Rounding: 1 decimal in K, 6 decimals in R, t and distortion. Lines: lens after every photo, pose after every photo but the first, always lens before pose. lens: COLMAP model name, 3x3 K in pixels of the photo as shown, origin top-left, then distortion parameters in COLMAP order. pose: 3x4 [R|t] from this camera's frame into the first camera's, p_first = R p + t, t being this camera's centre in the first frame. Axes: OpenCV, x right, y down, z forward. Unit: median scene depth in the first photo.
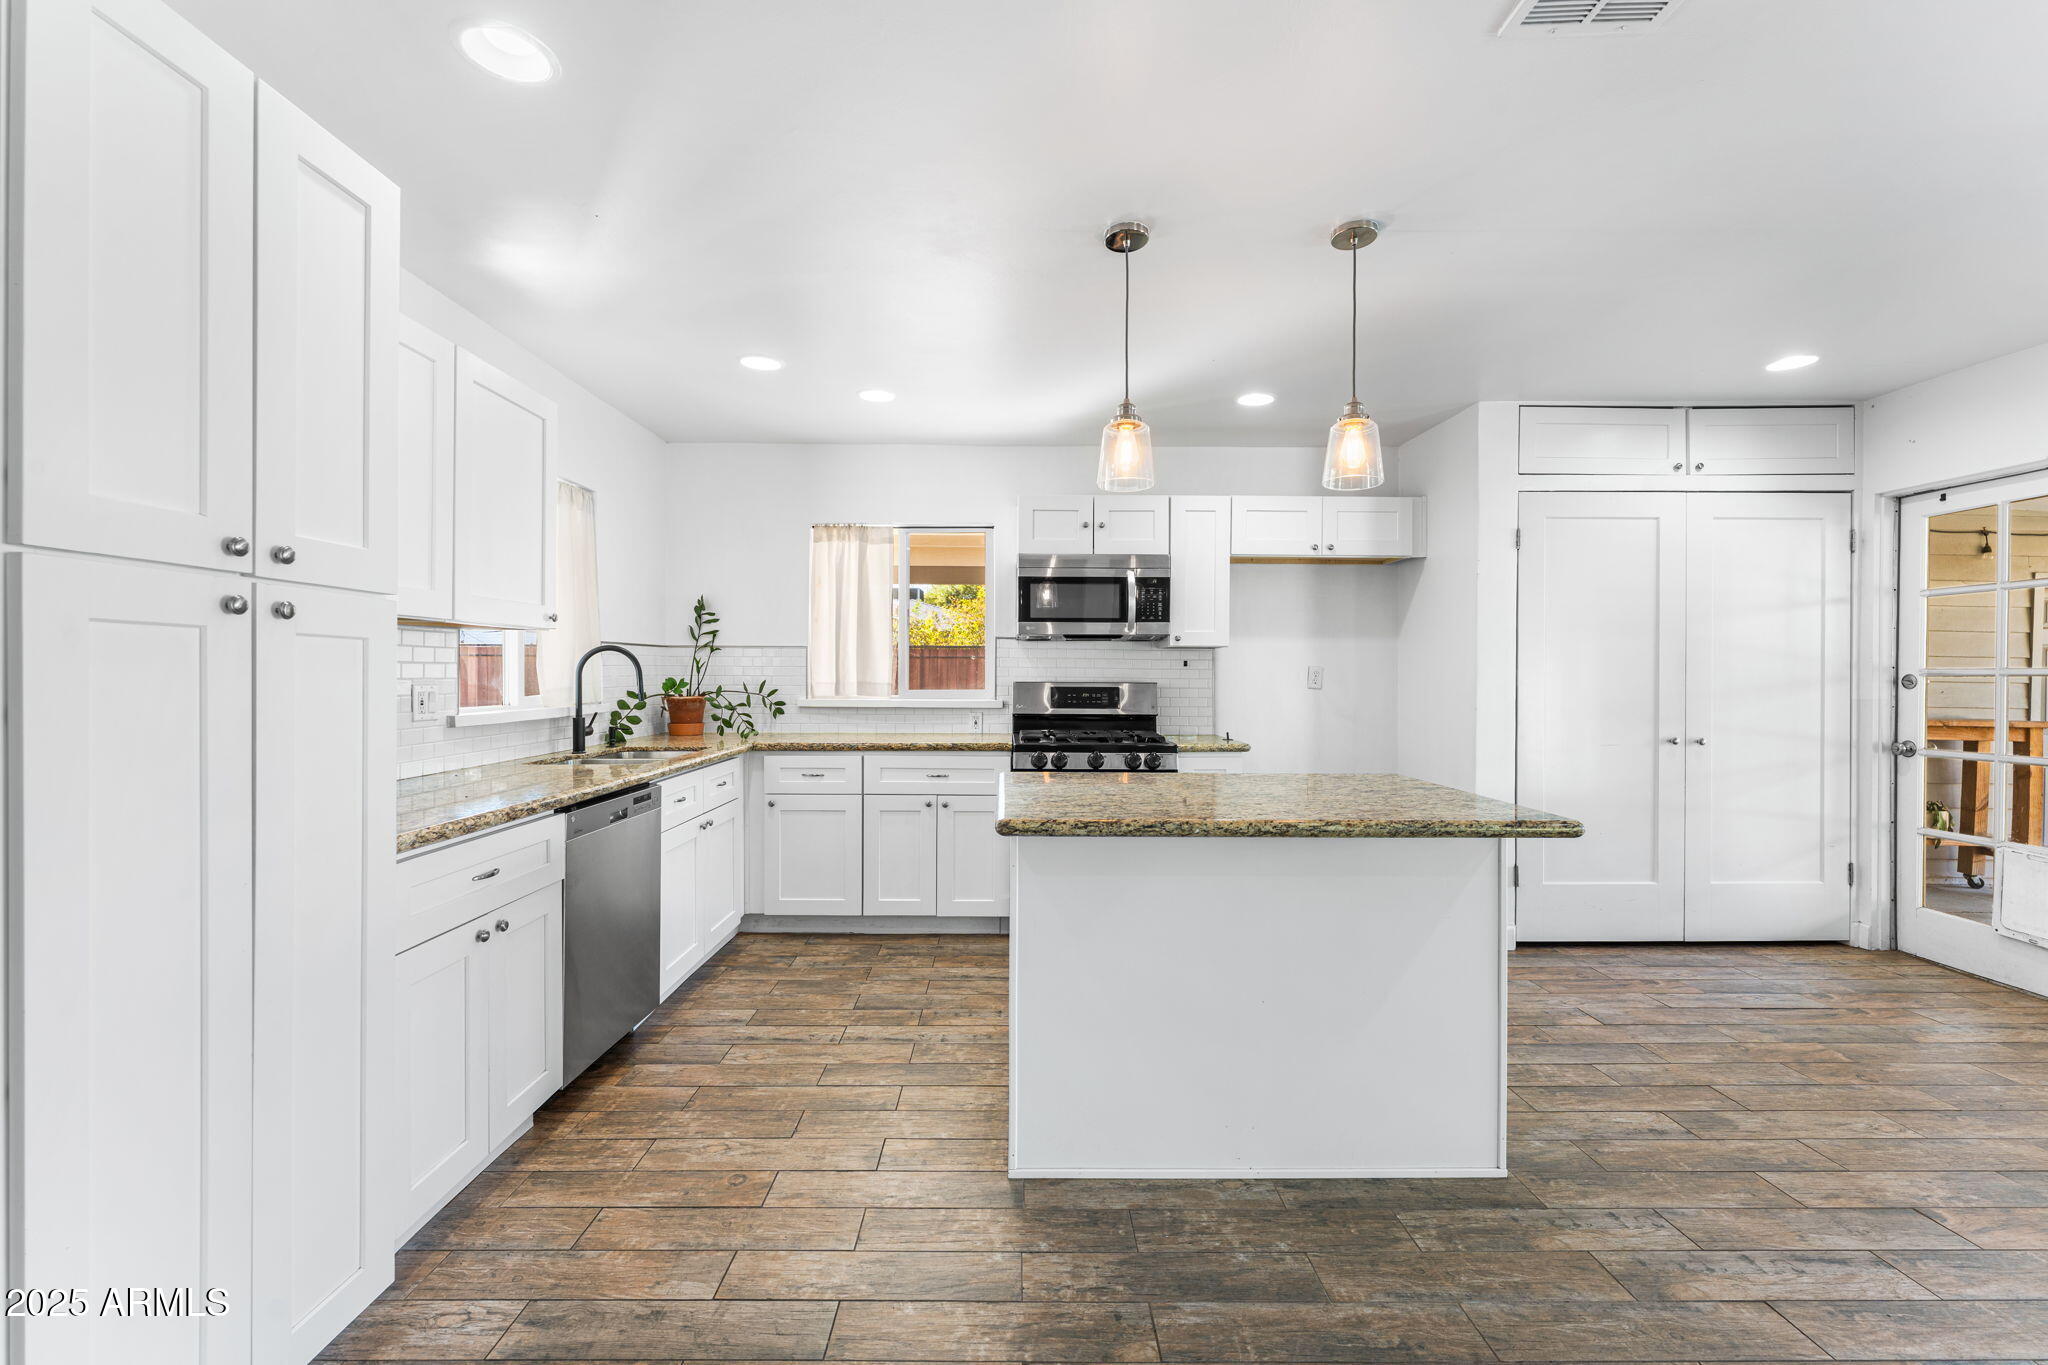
lens RADIAL K [[878.3, 0, 1026.9], [0, 878.3, 675.9], [0, 0, 1]] dist [-0.003328, 0.000295]
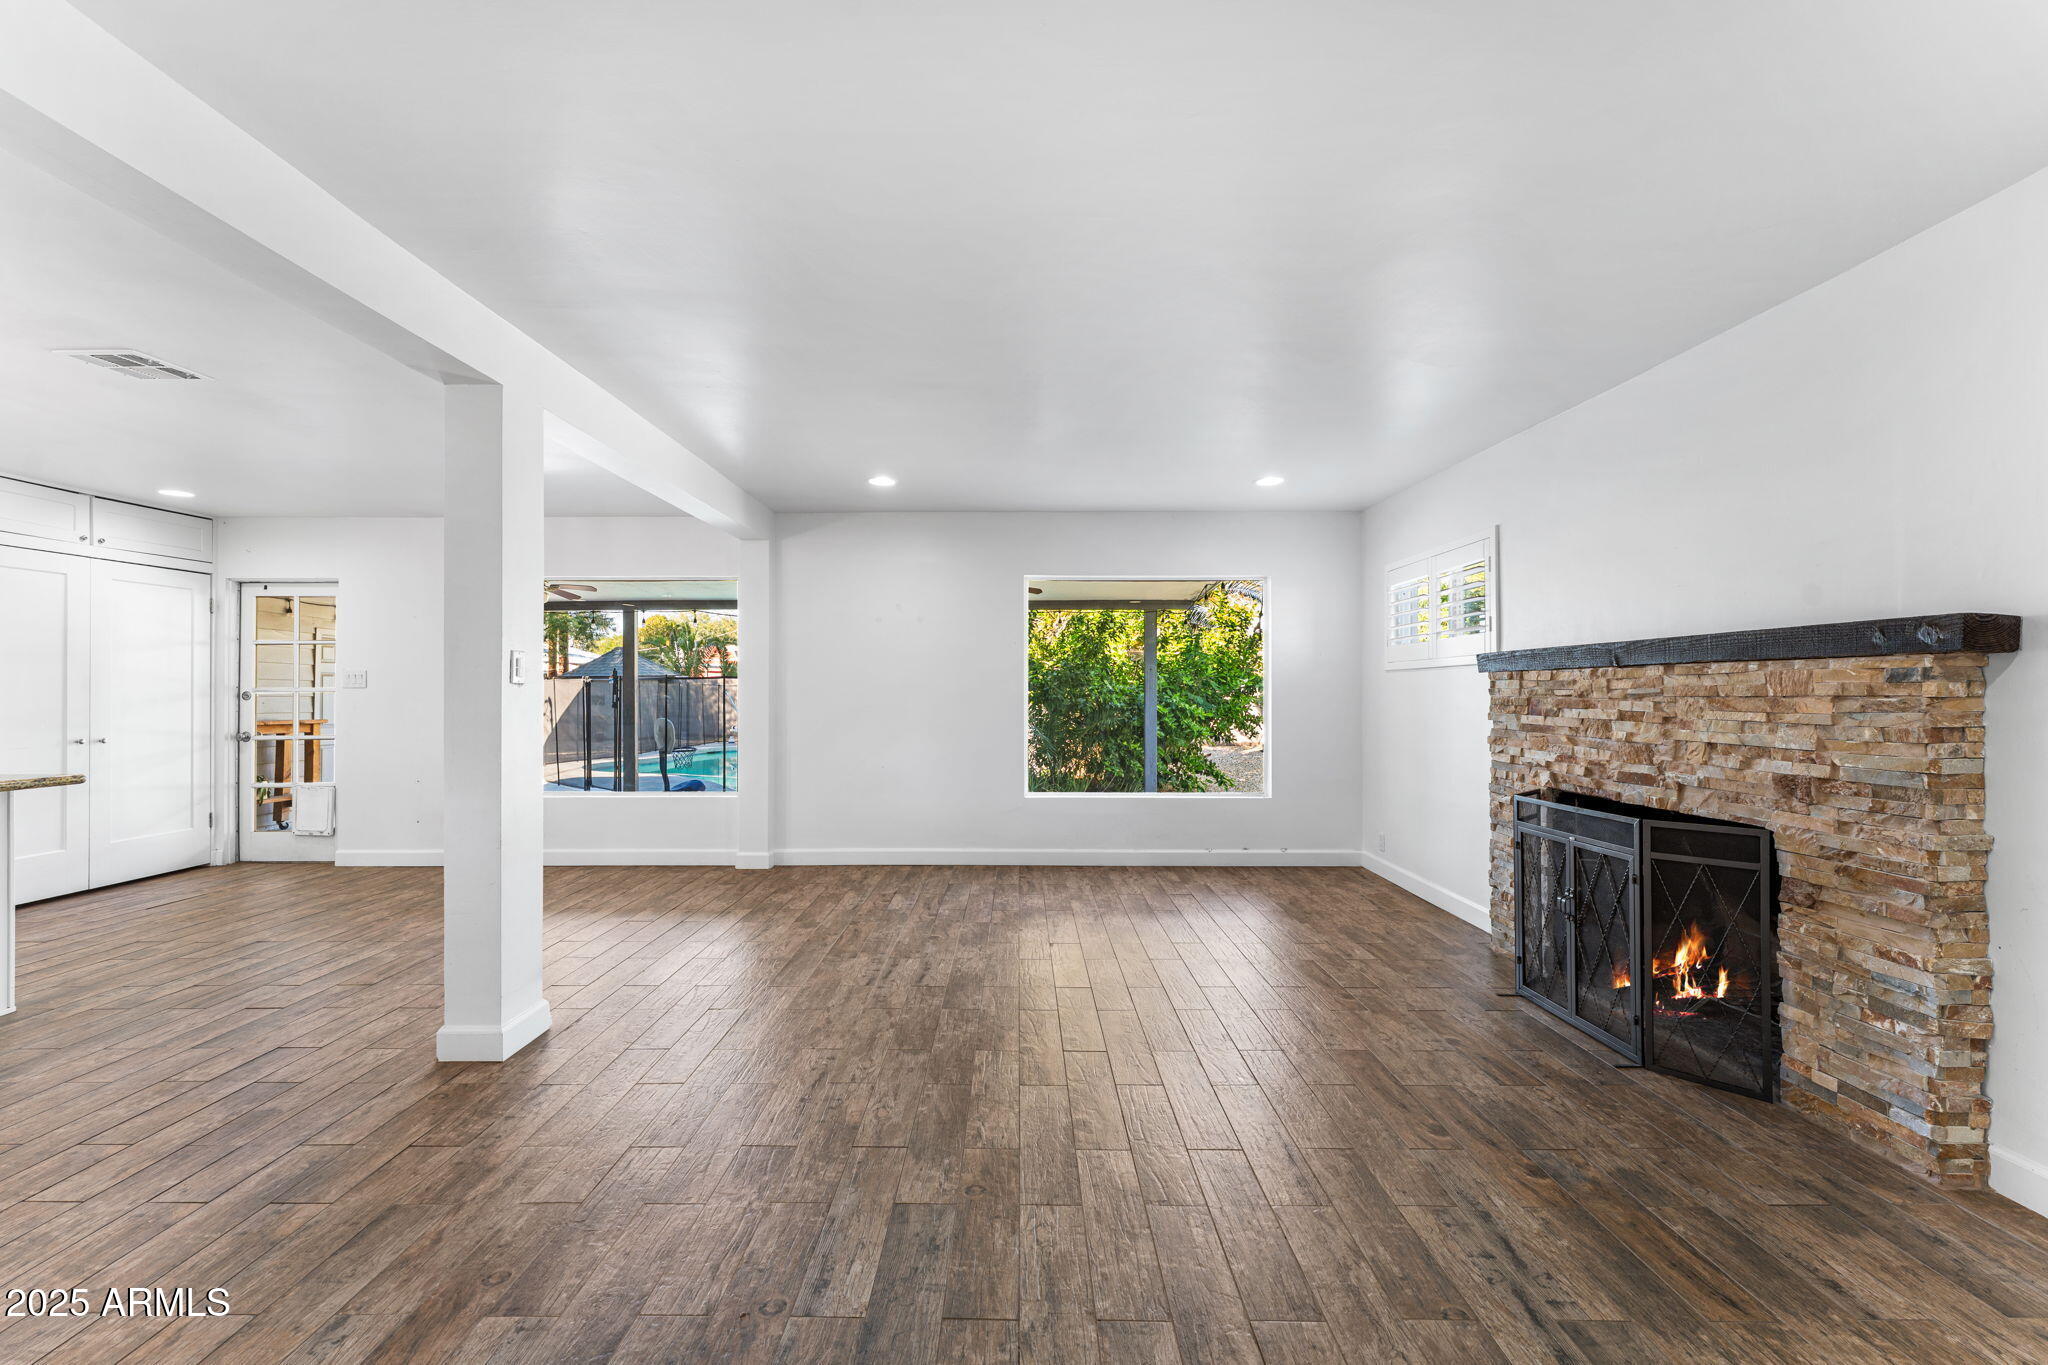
lens RADIAL K [[823.4, 0, 1004.3], [0, 823.4, 685.8], [0, 0, 1]] dist [-0.003369, 0.000226]
pose [[0.024932, 0.003727, 0.999682, -0.515618], [0.004540, 0.999982, -0.003842, 0.000122], [-0.999679, 0.004634, 0.024915, -0.477293]]
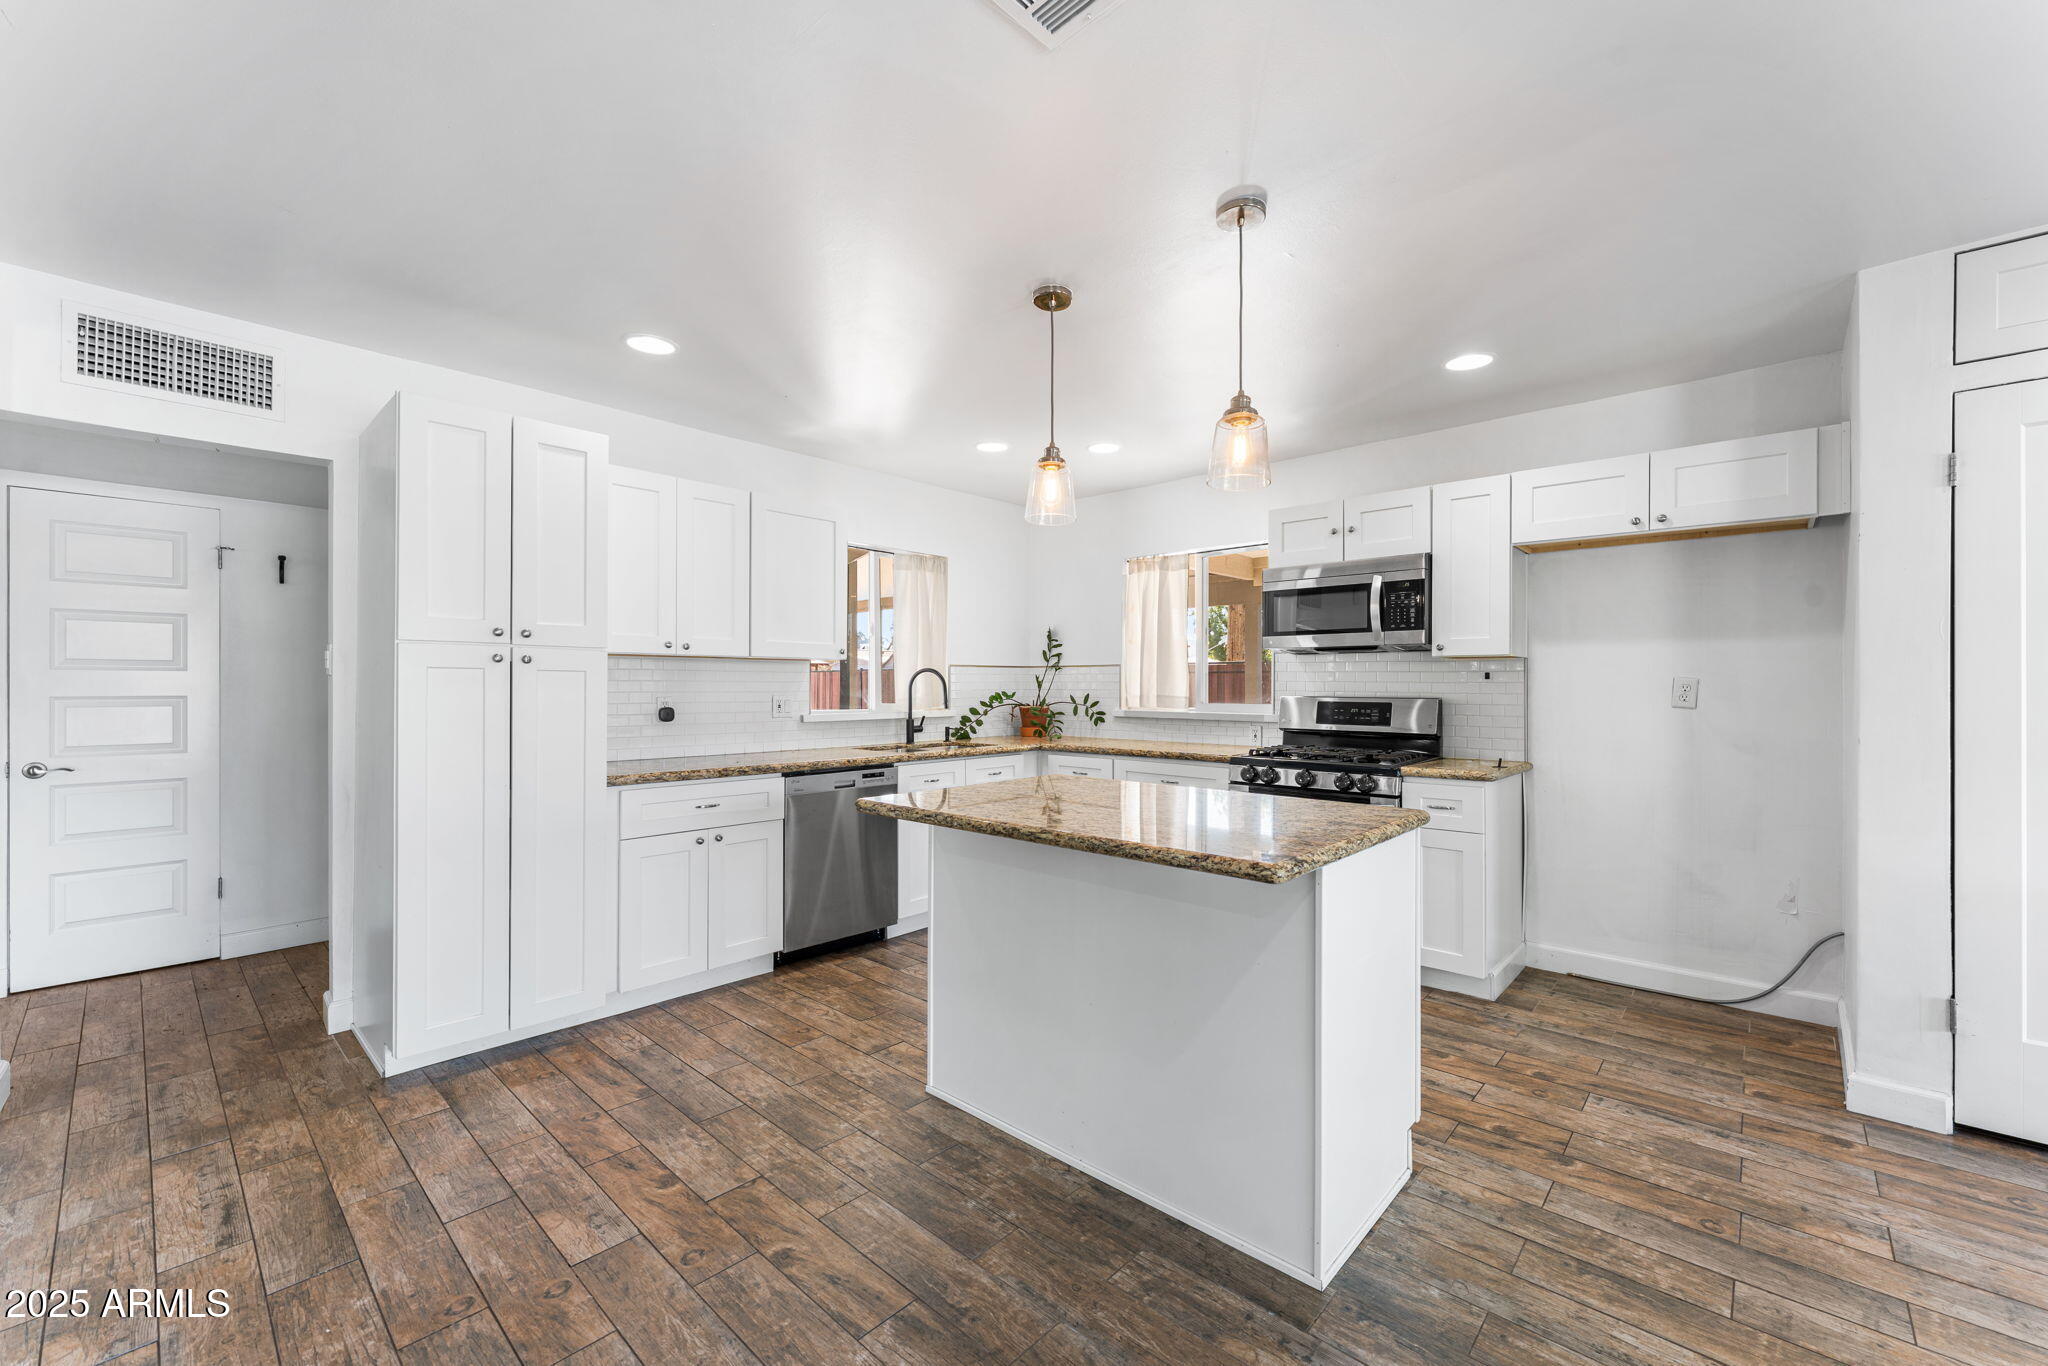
lens RADIAL K [[823.4, 0, 994.2], [0, 823.4, 684.1], [0, 0, 1]] dist [-0.003369, 0.000226]
pose [[0.723607, -0.003719, -0.690202, 0.502943], [-0.000905, 0.999980, -0.006337, -0.000994], [0.690212, 0.005210, 0.723589, 0.124831]]
